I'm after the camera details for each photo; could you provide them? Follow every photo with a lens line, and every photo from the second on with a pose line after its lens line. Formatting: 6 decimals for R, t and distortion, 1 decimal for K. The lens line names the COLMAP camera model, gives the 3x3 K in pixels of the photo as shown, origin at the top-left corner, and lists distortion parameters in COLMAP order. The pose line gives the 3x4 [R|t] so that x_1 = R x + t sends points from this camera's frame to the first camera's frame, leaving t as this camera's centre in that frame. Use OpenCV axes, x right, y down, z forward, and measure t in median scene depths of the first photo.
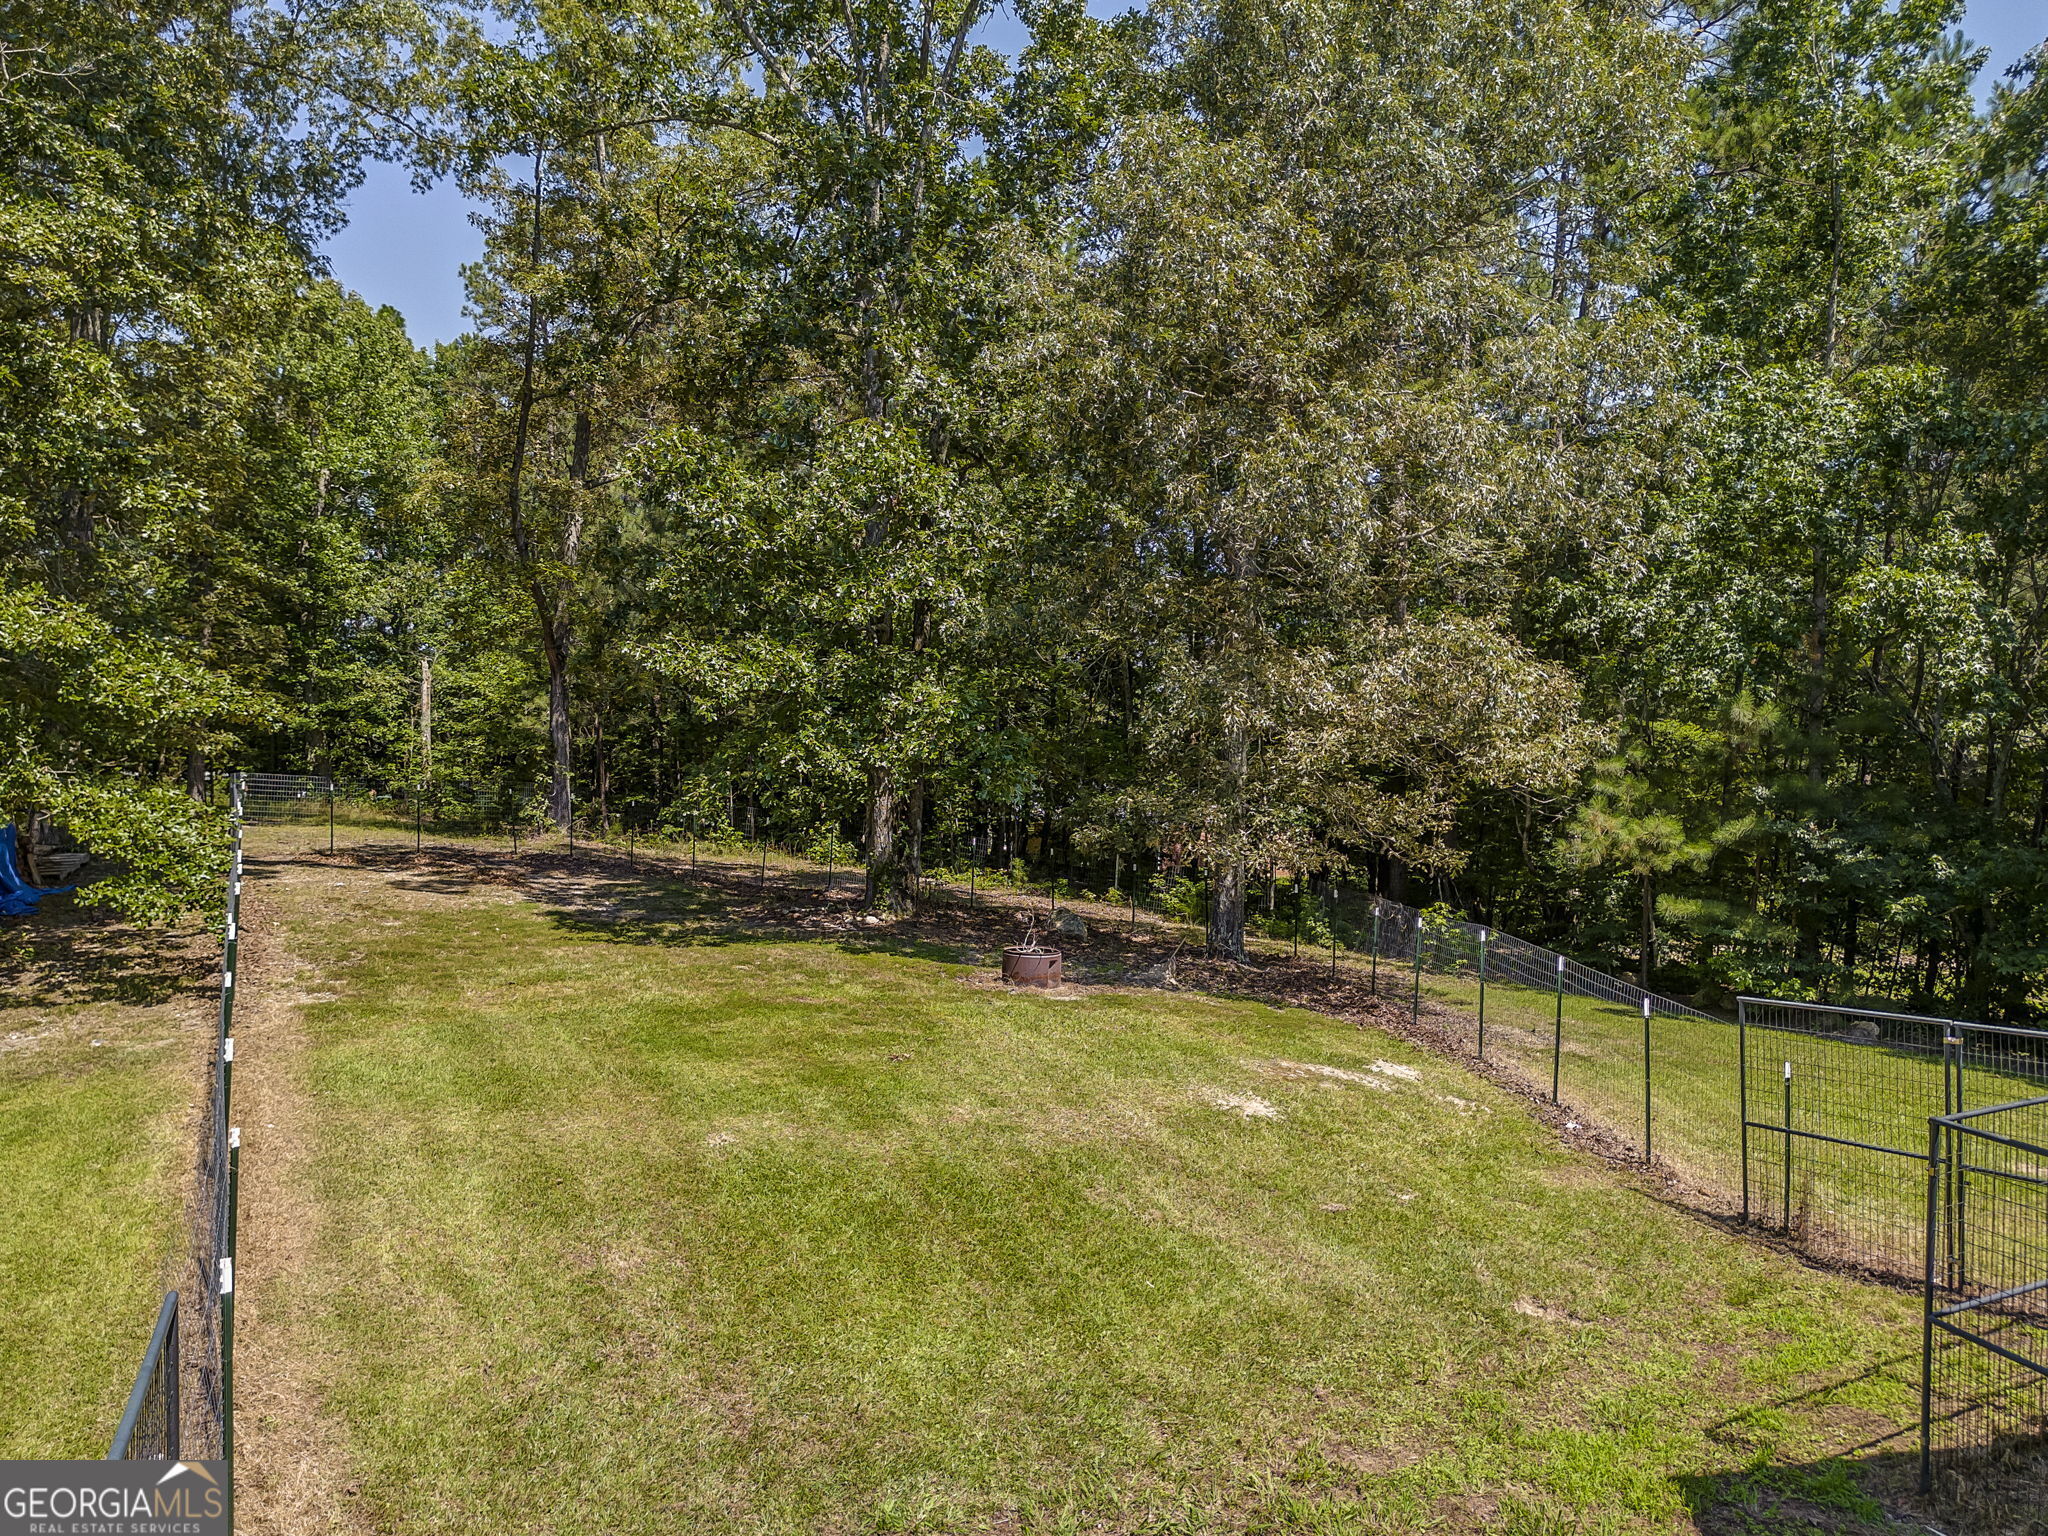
lens RADIAL K [[1472.4, 0, 1018.5], [0, 1472.4, 779.8], [0, 0, 1]] dist [0.127456, -0.120408]
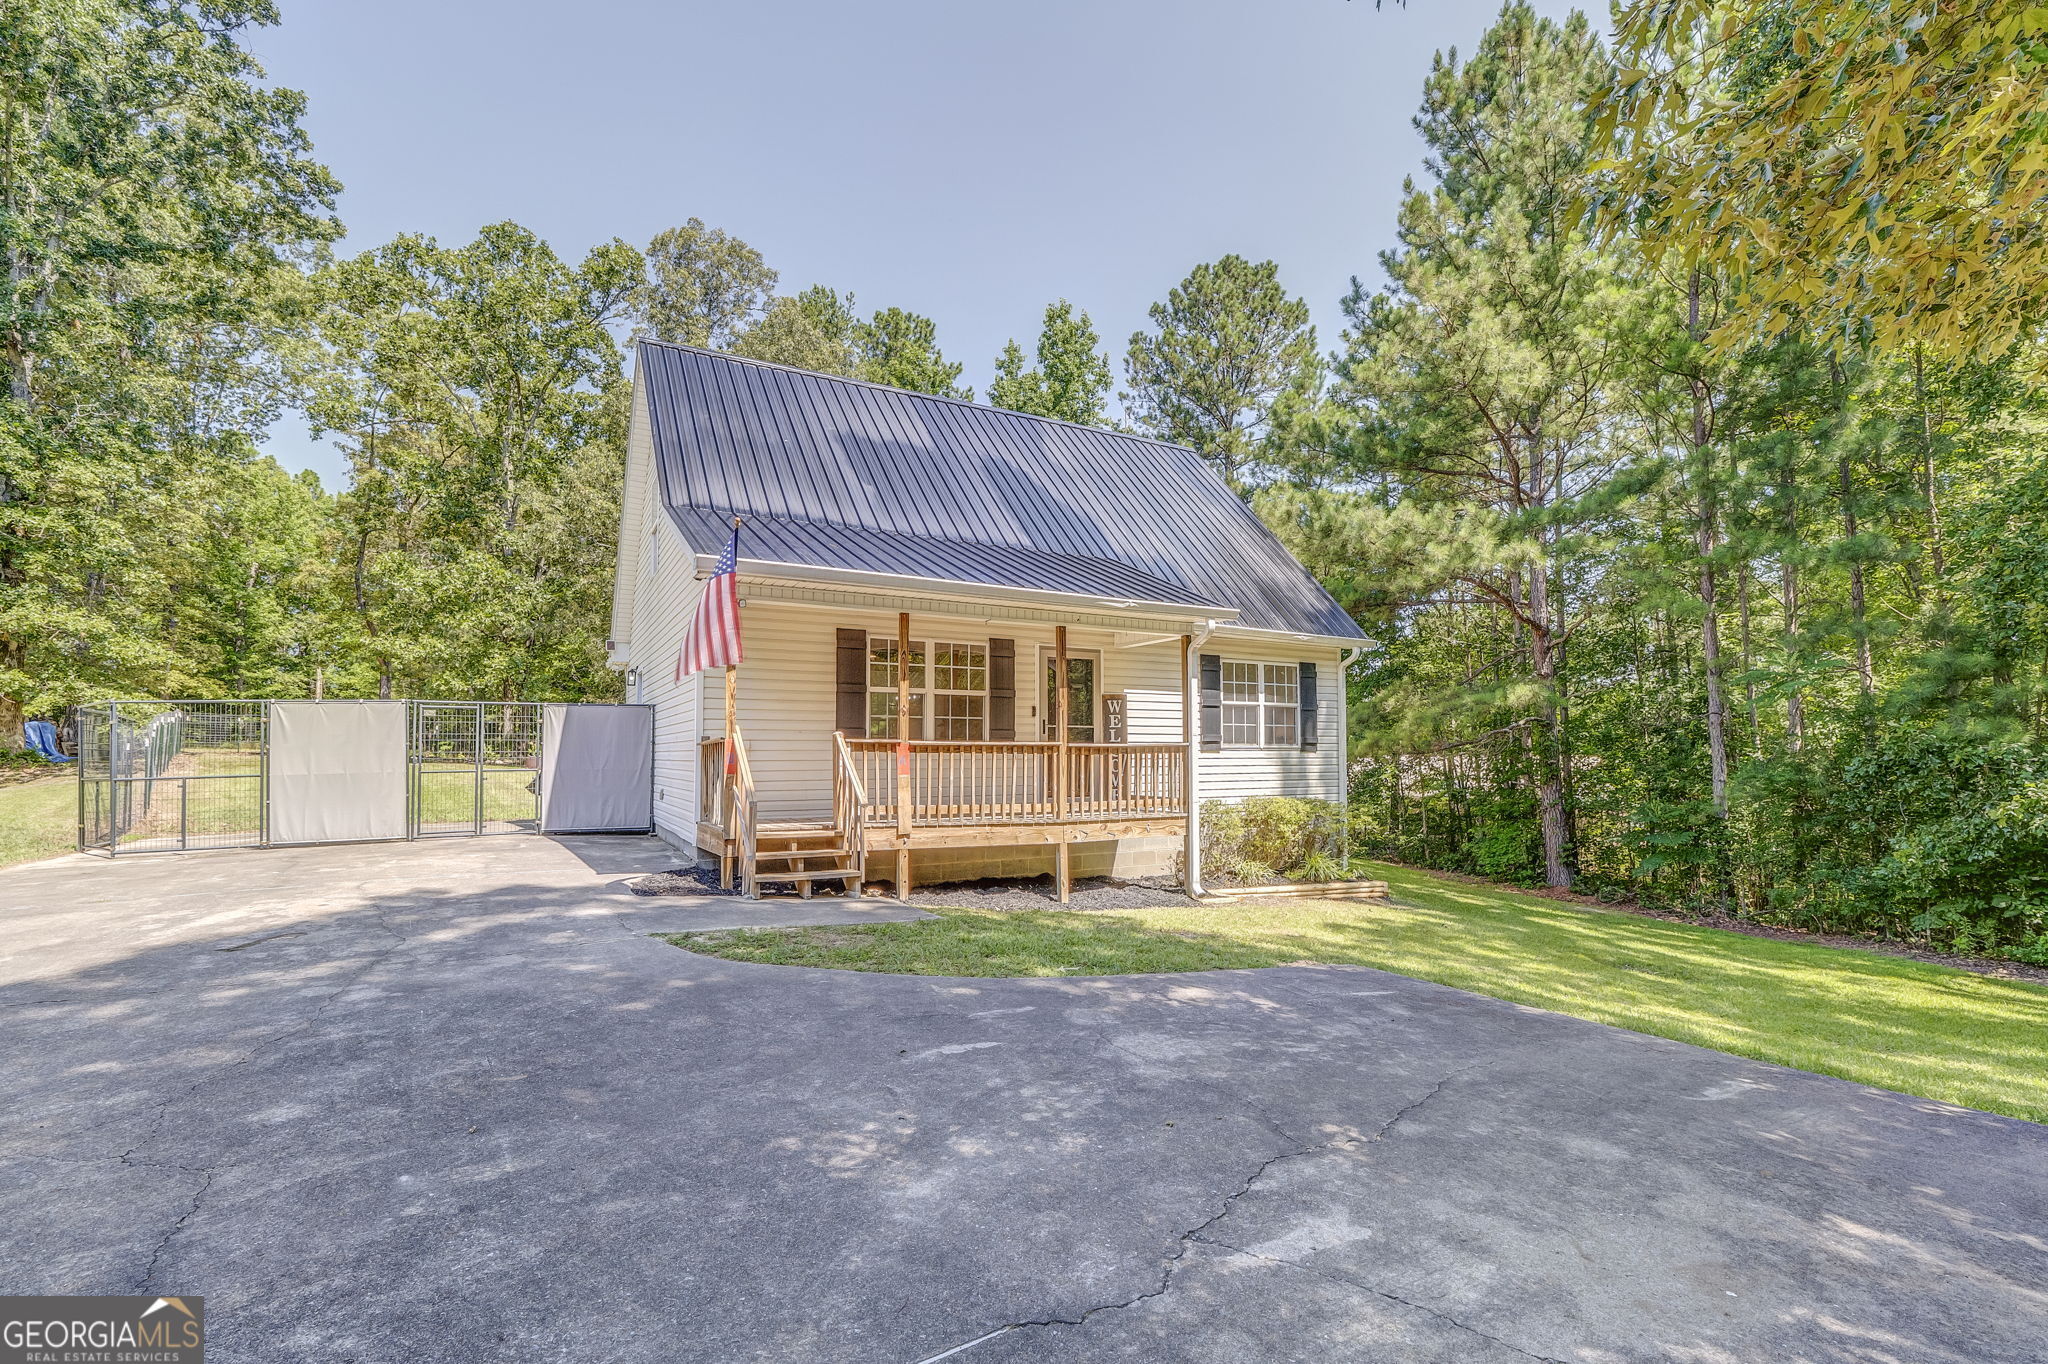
lens RADIAL K [[887.0, 0, 1013.3], [0, 887.0, 688.1], [0, 0, 1]] dist [-0.002668, 0.000351]
pose [[0.966164, -0.007153, 0.257830, 0.166524], [0.026520, 0.997072, -0.071717, 0.052185], [-0.256562, 0.076127, 0.963525, -0.284532]]
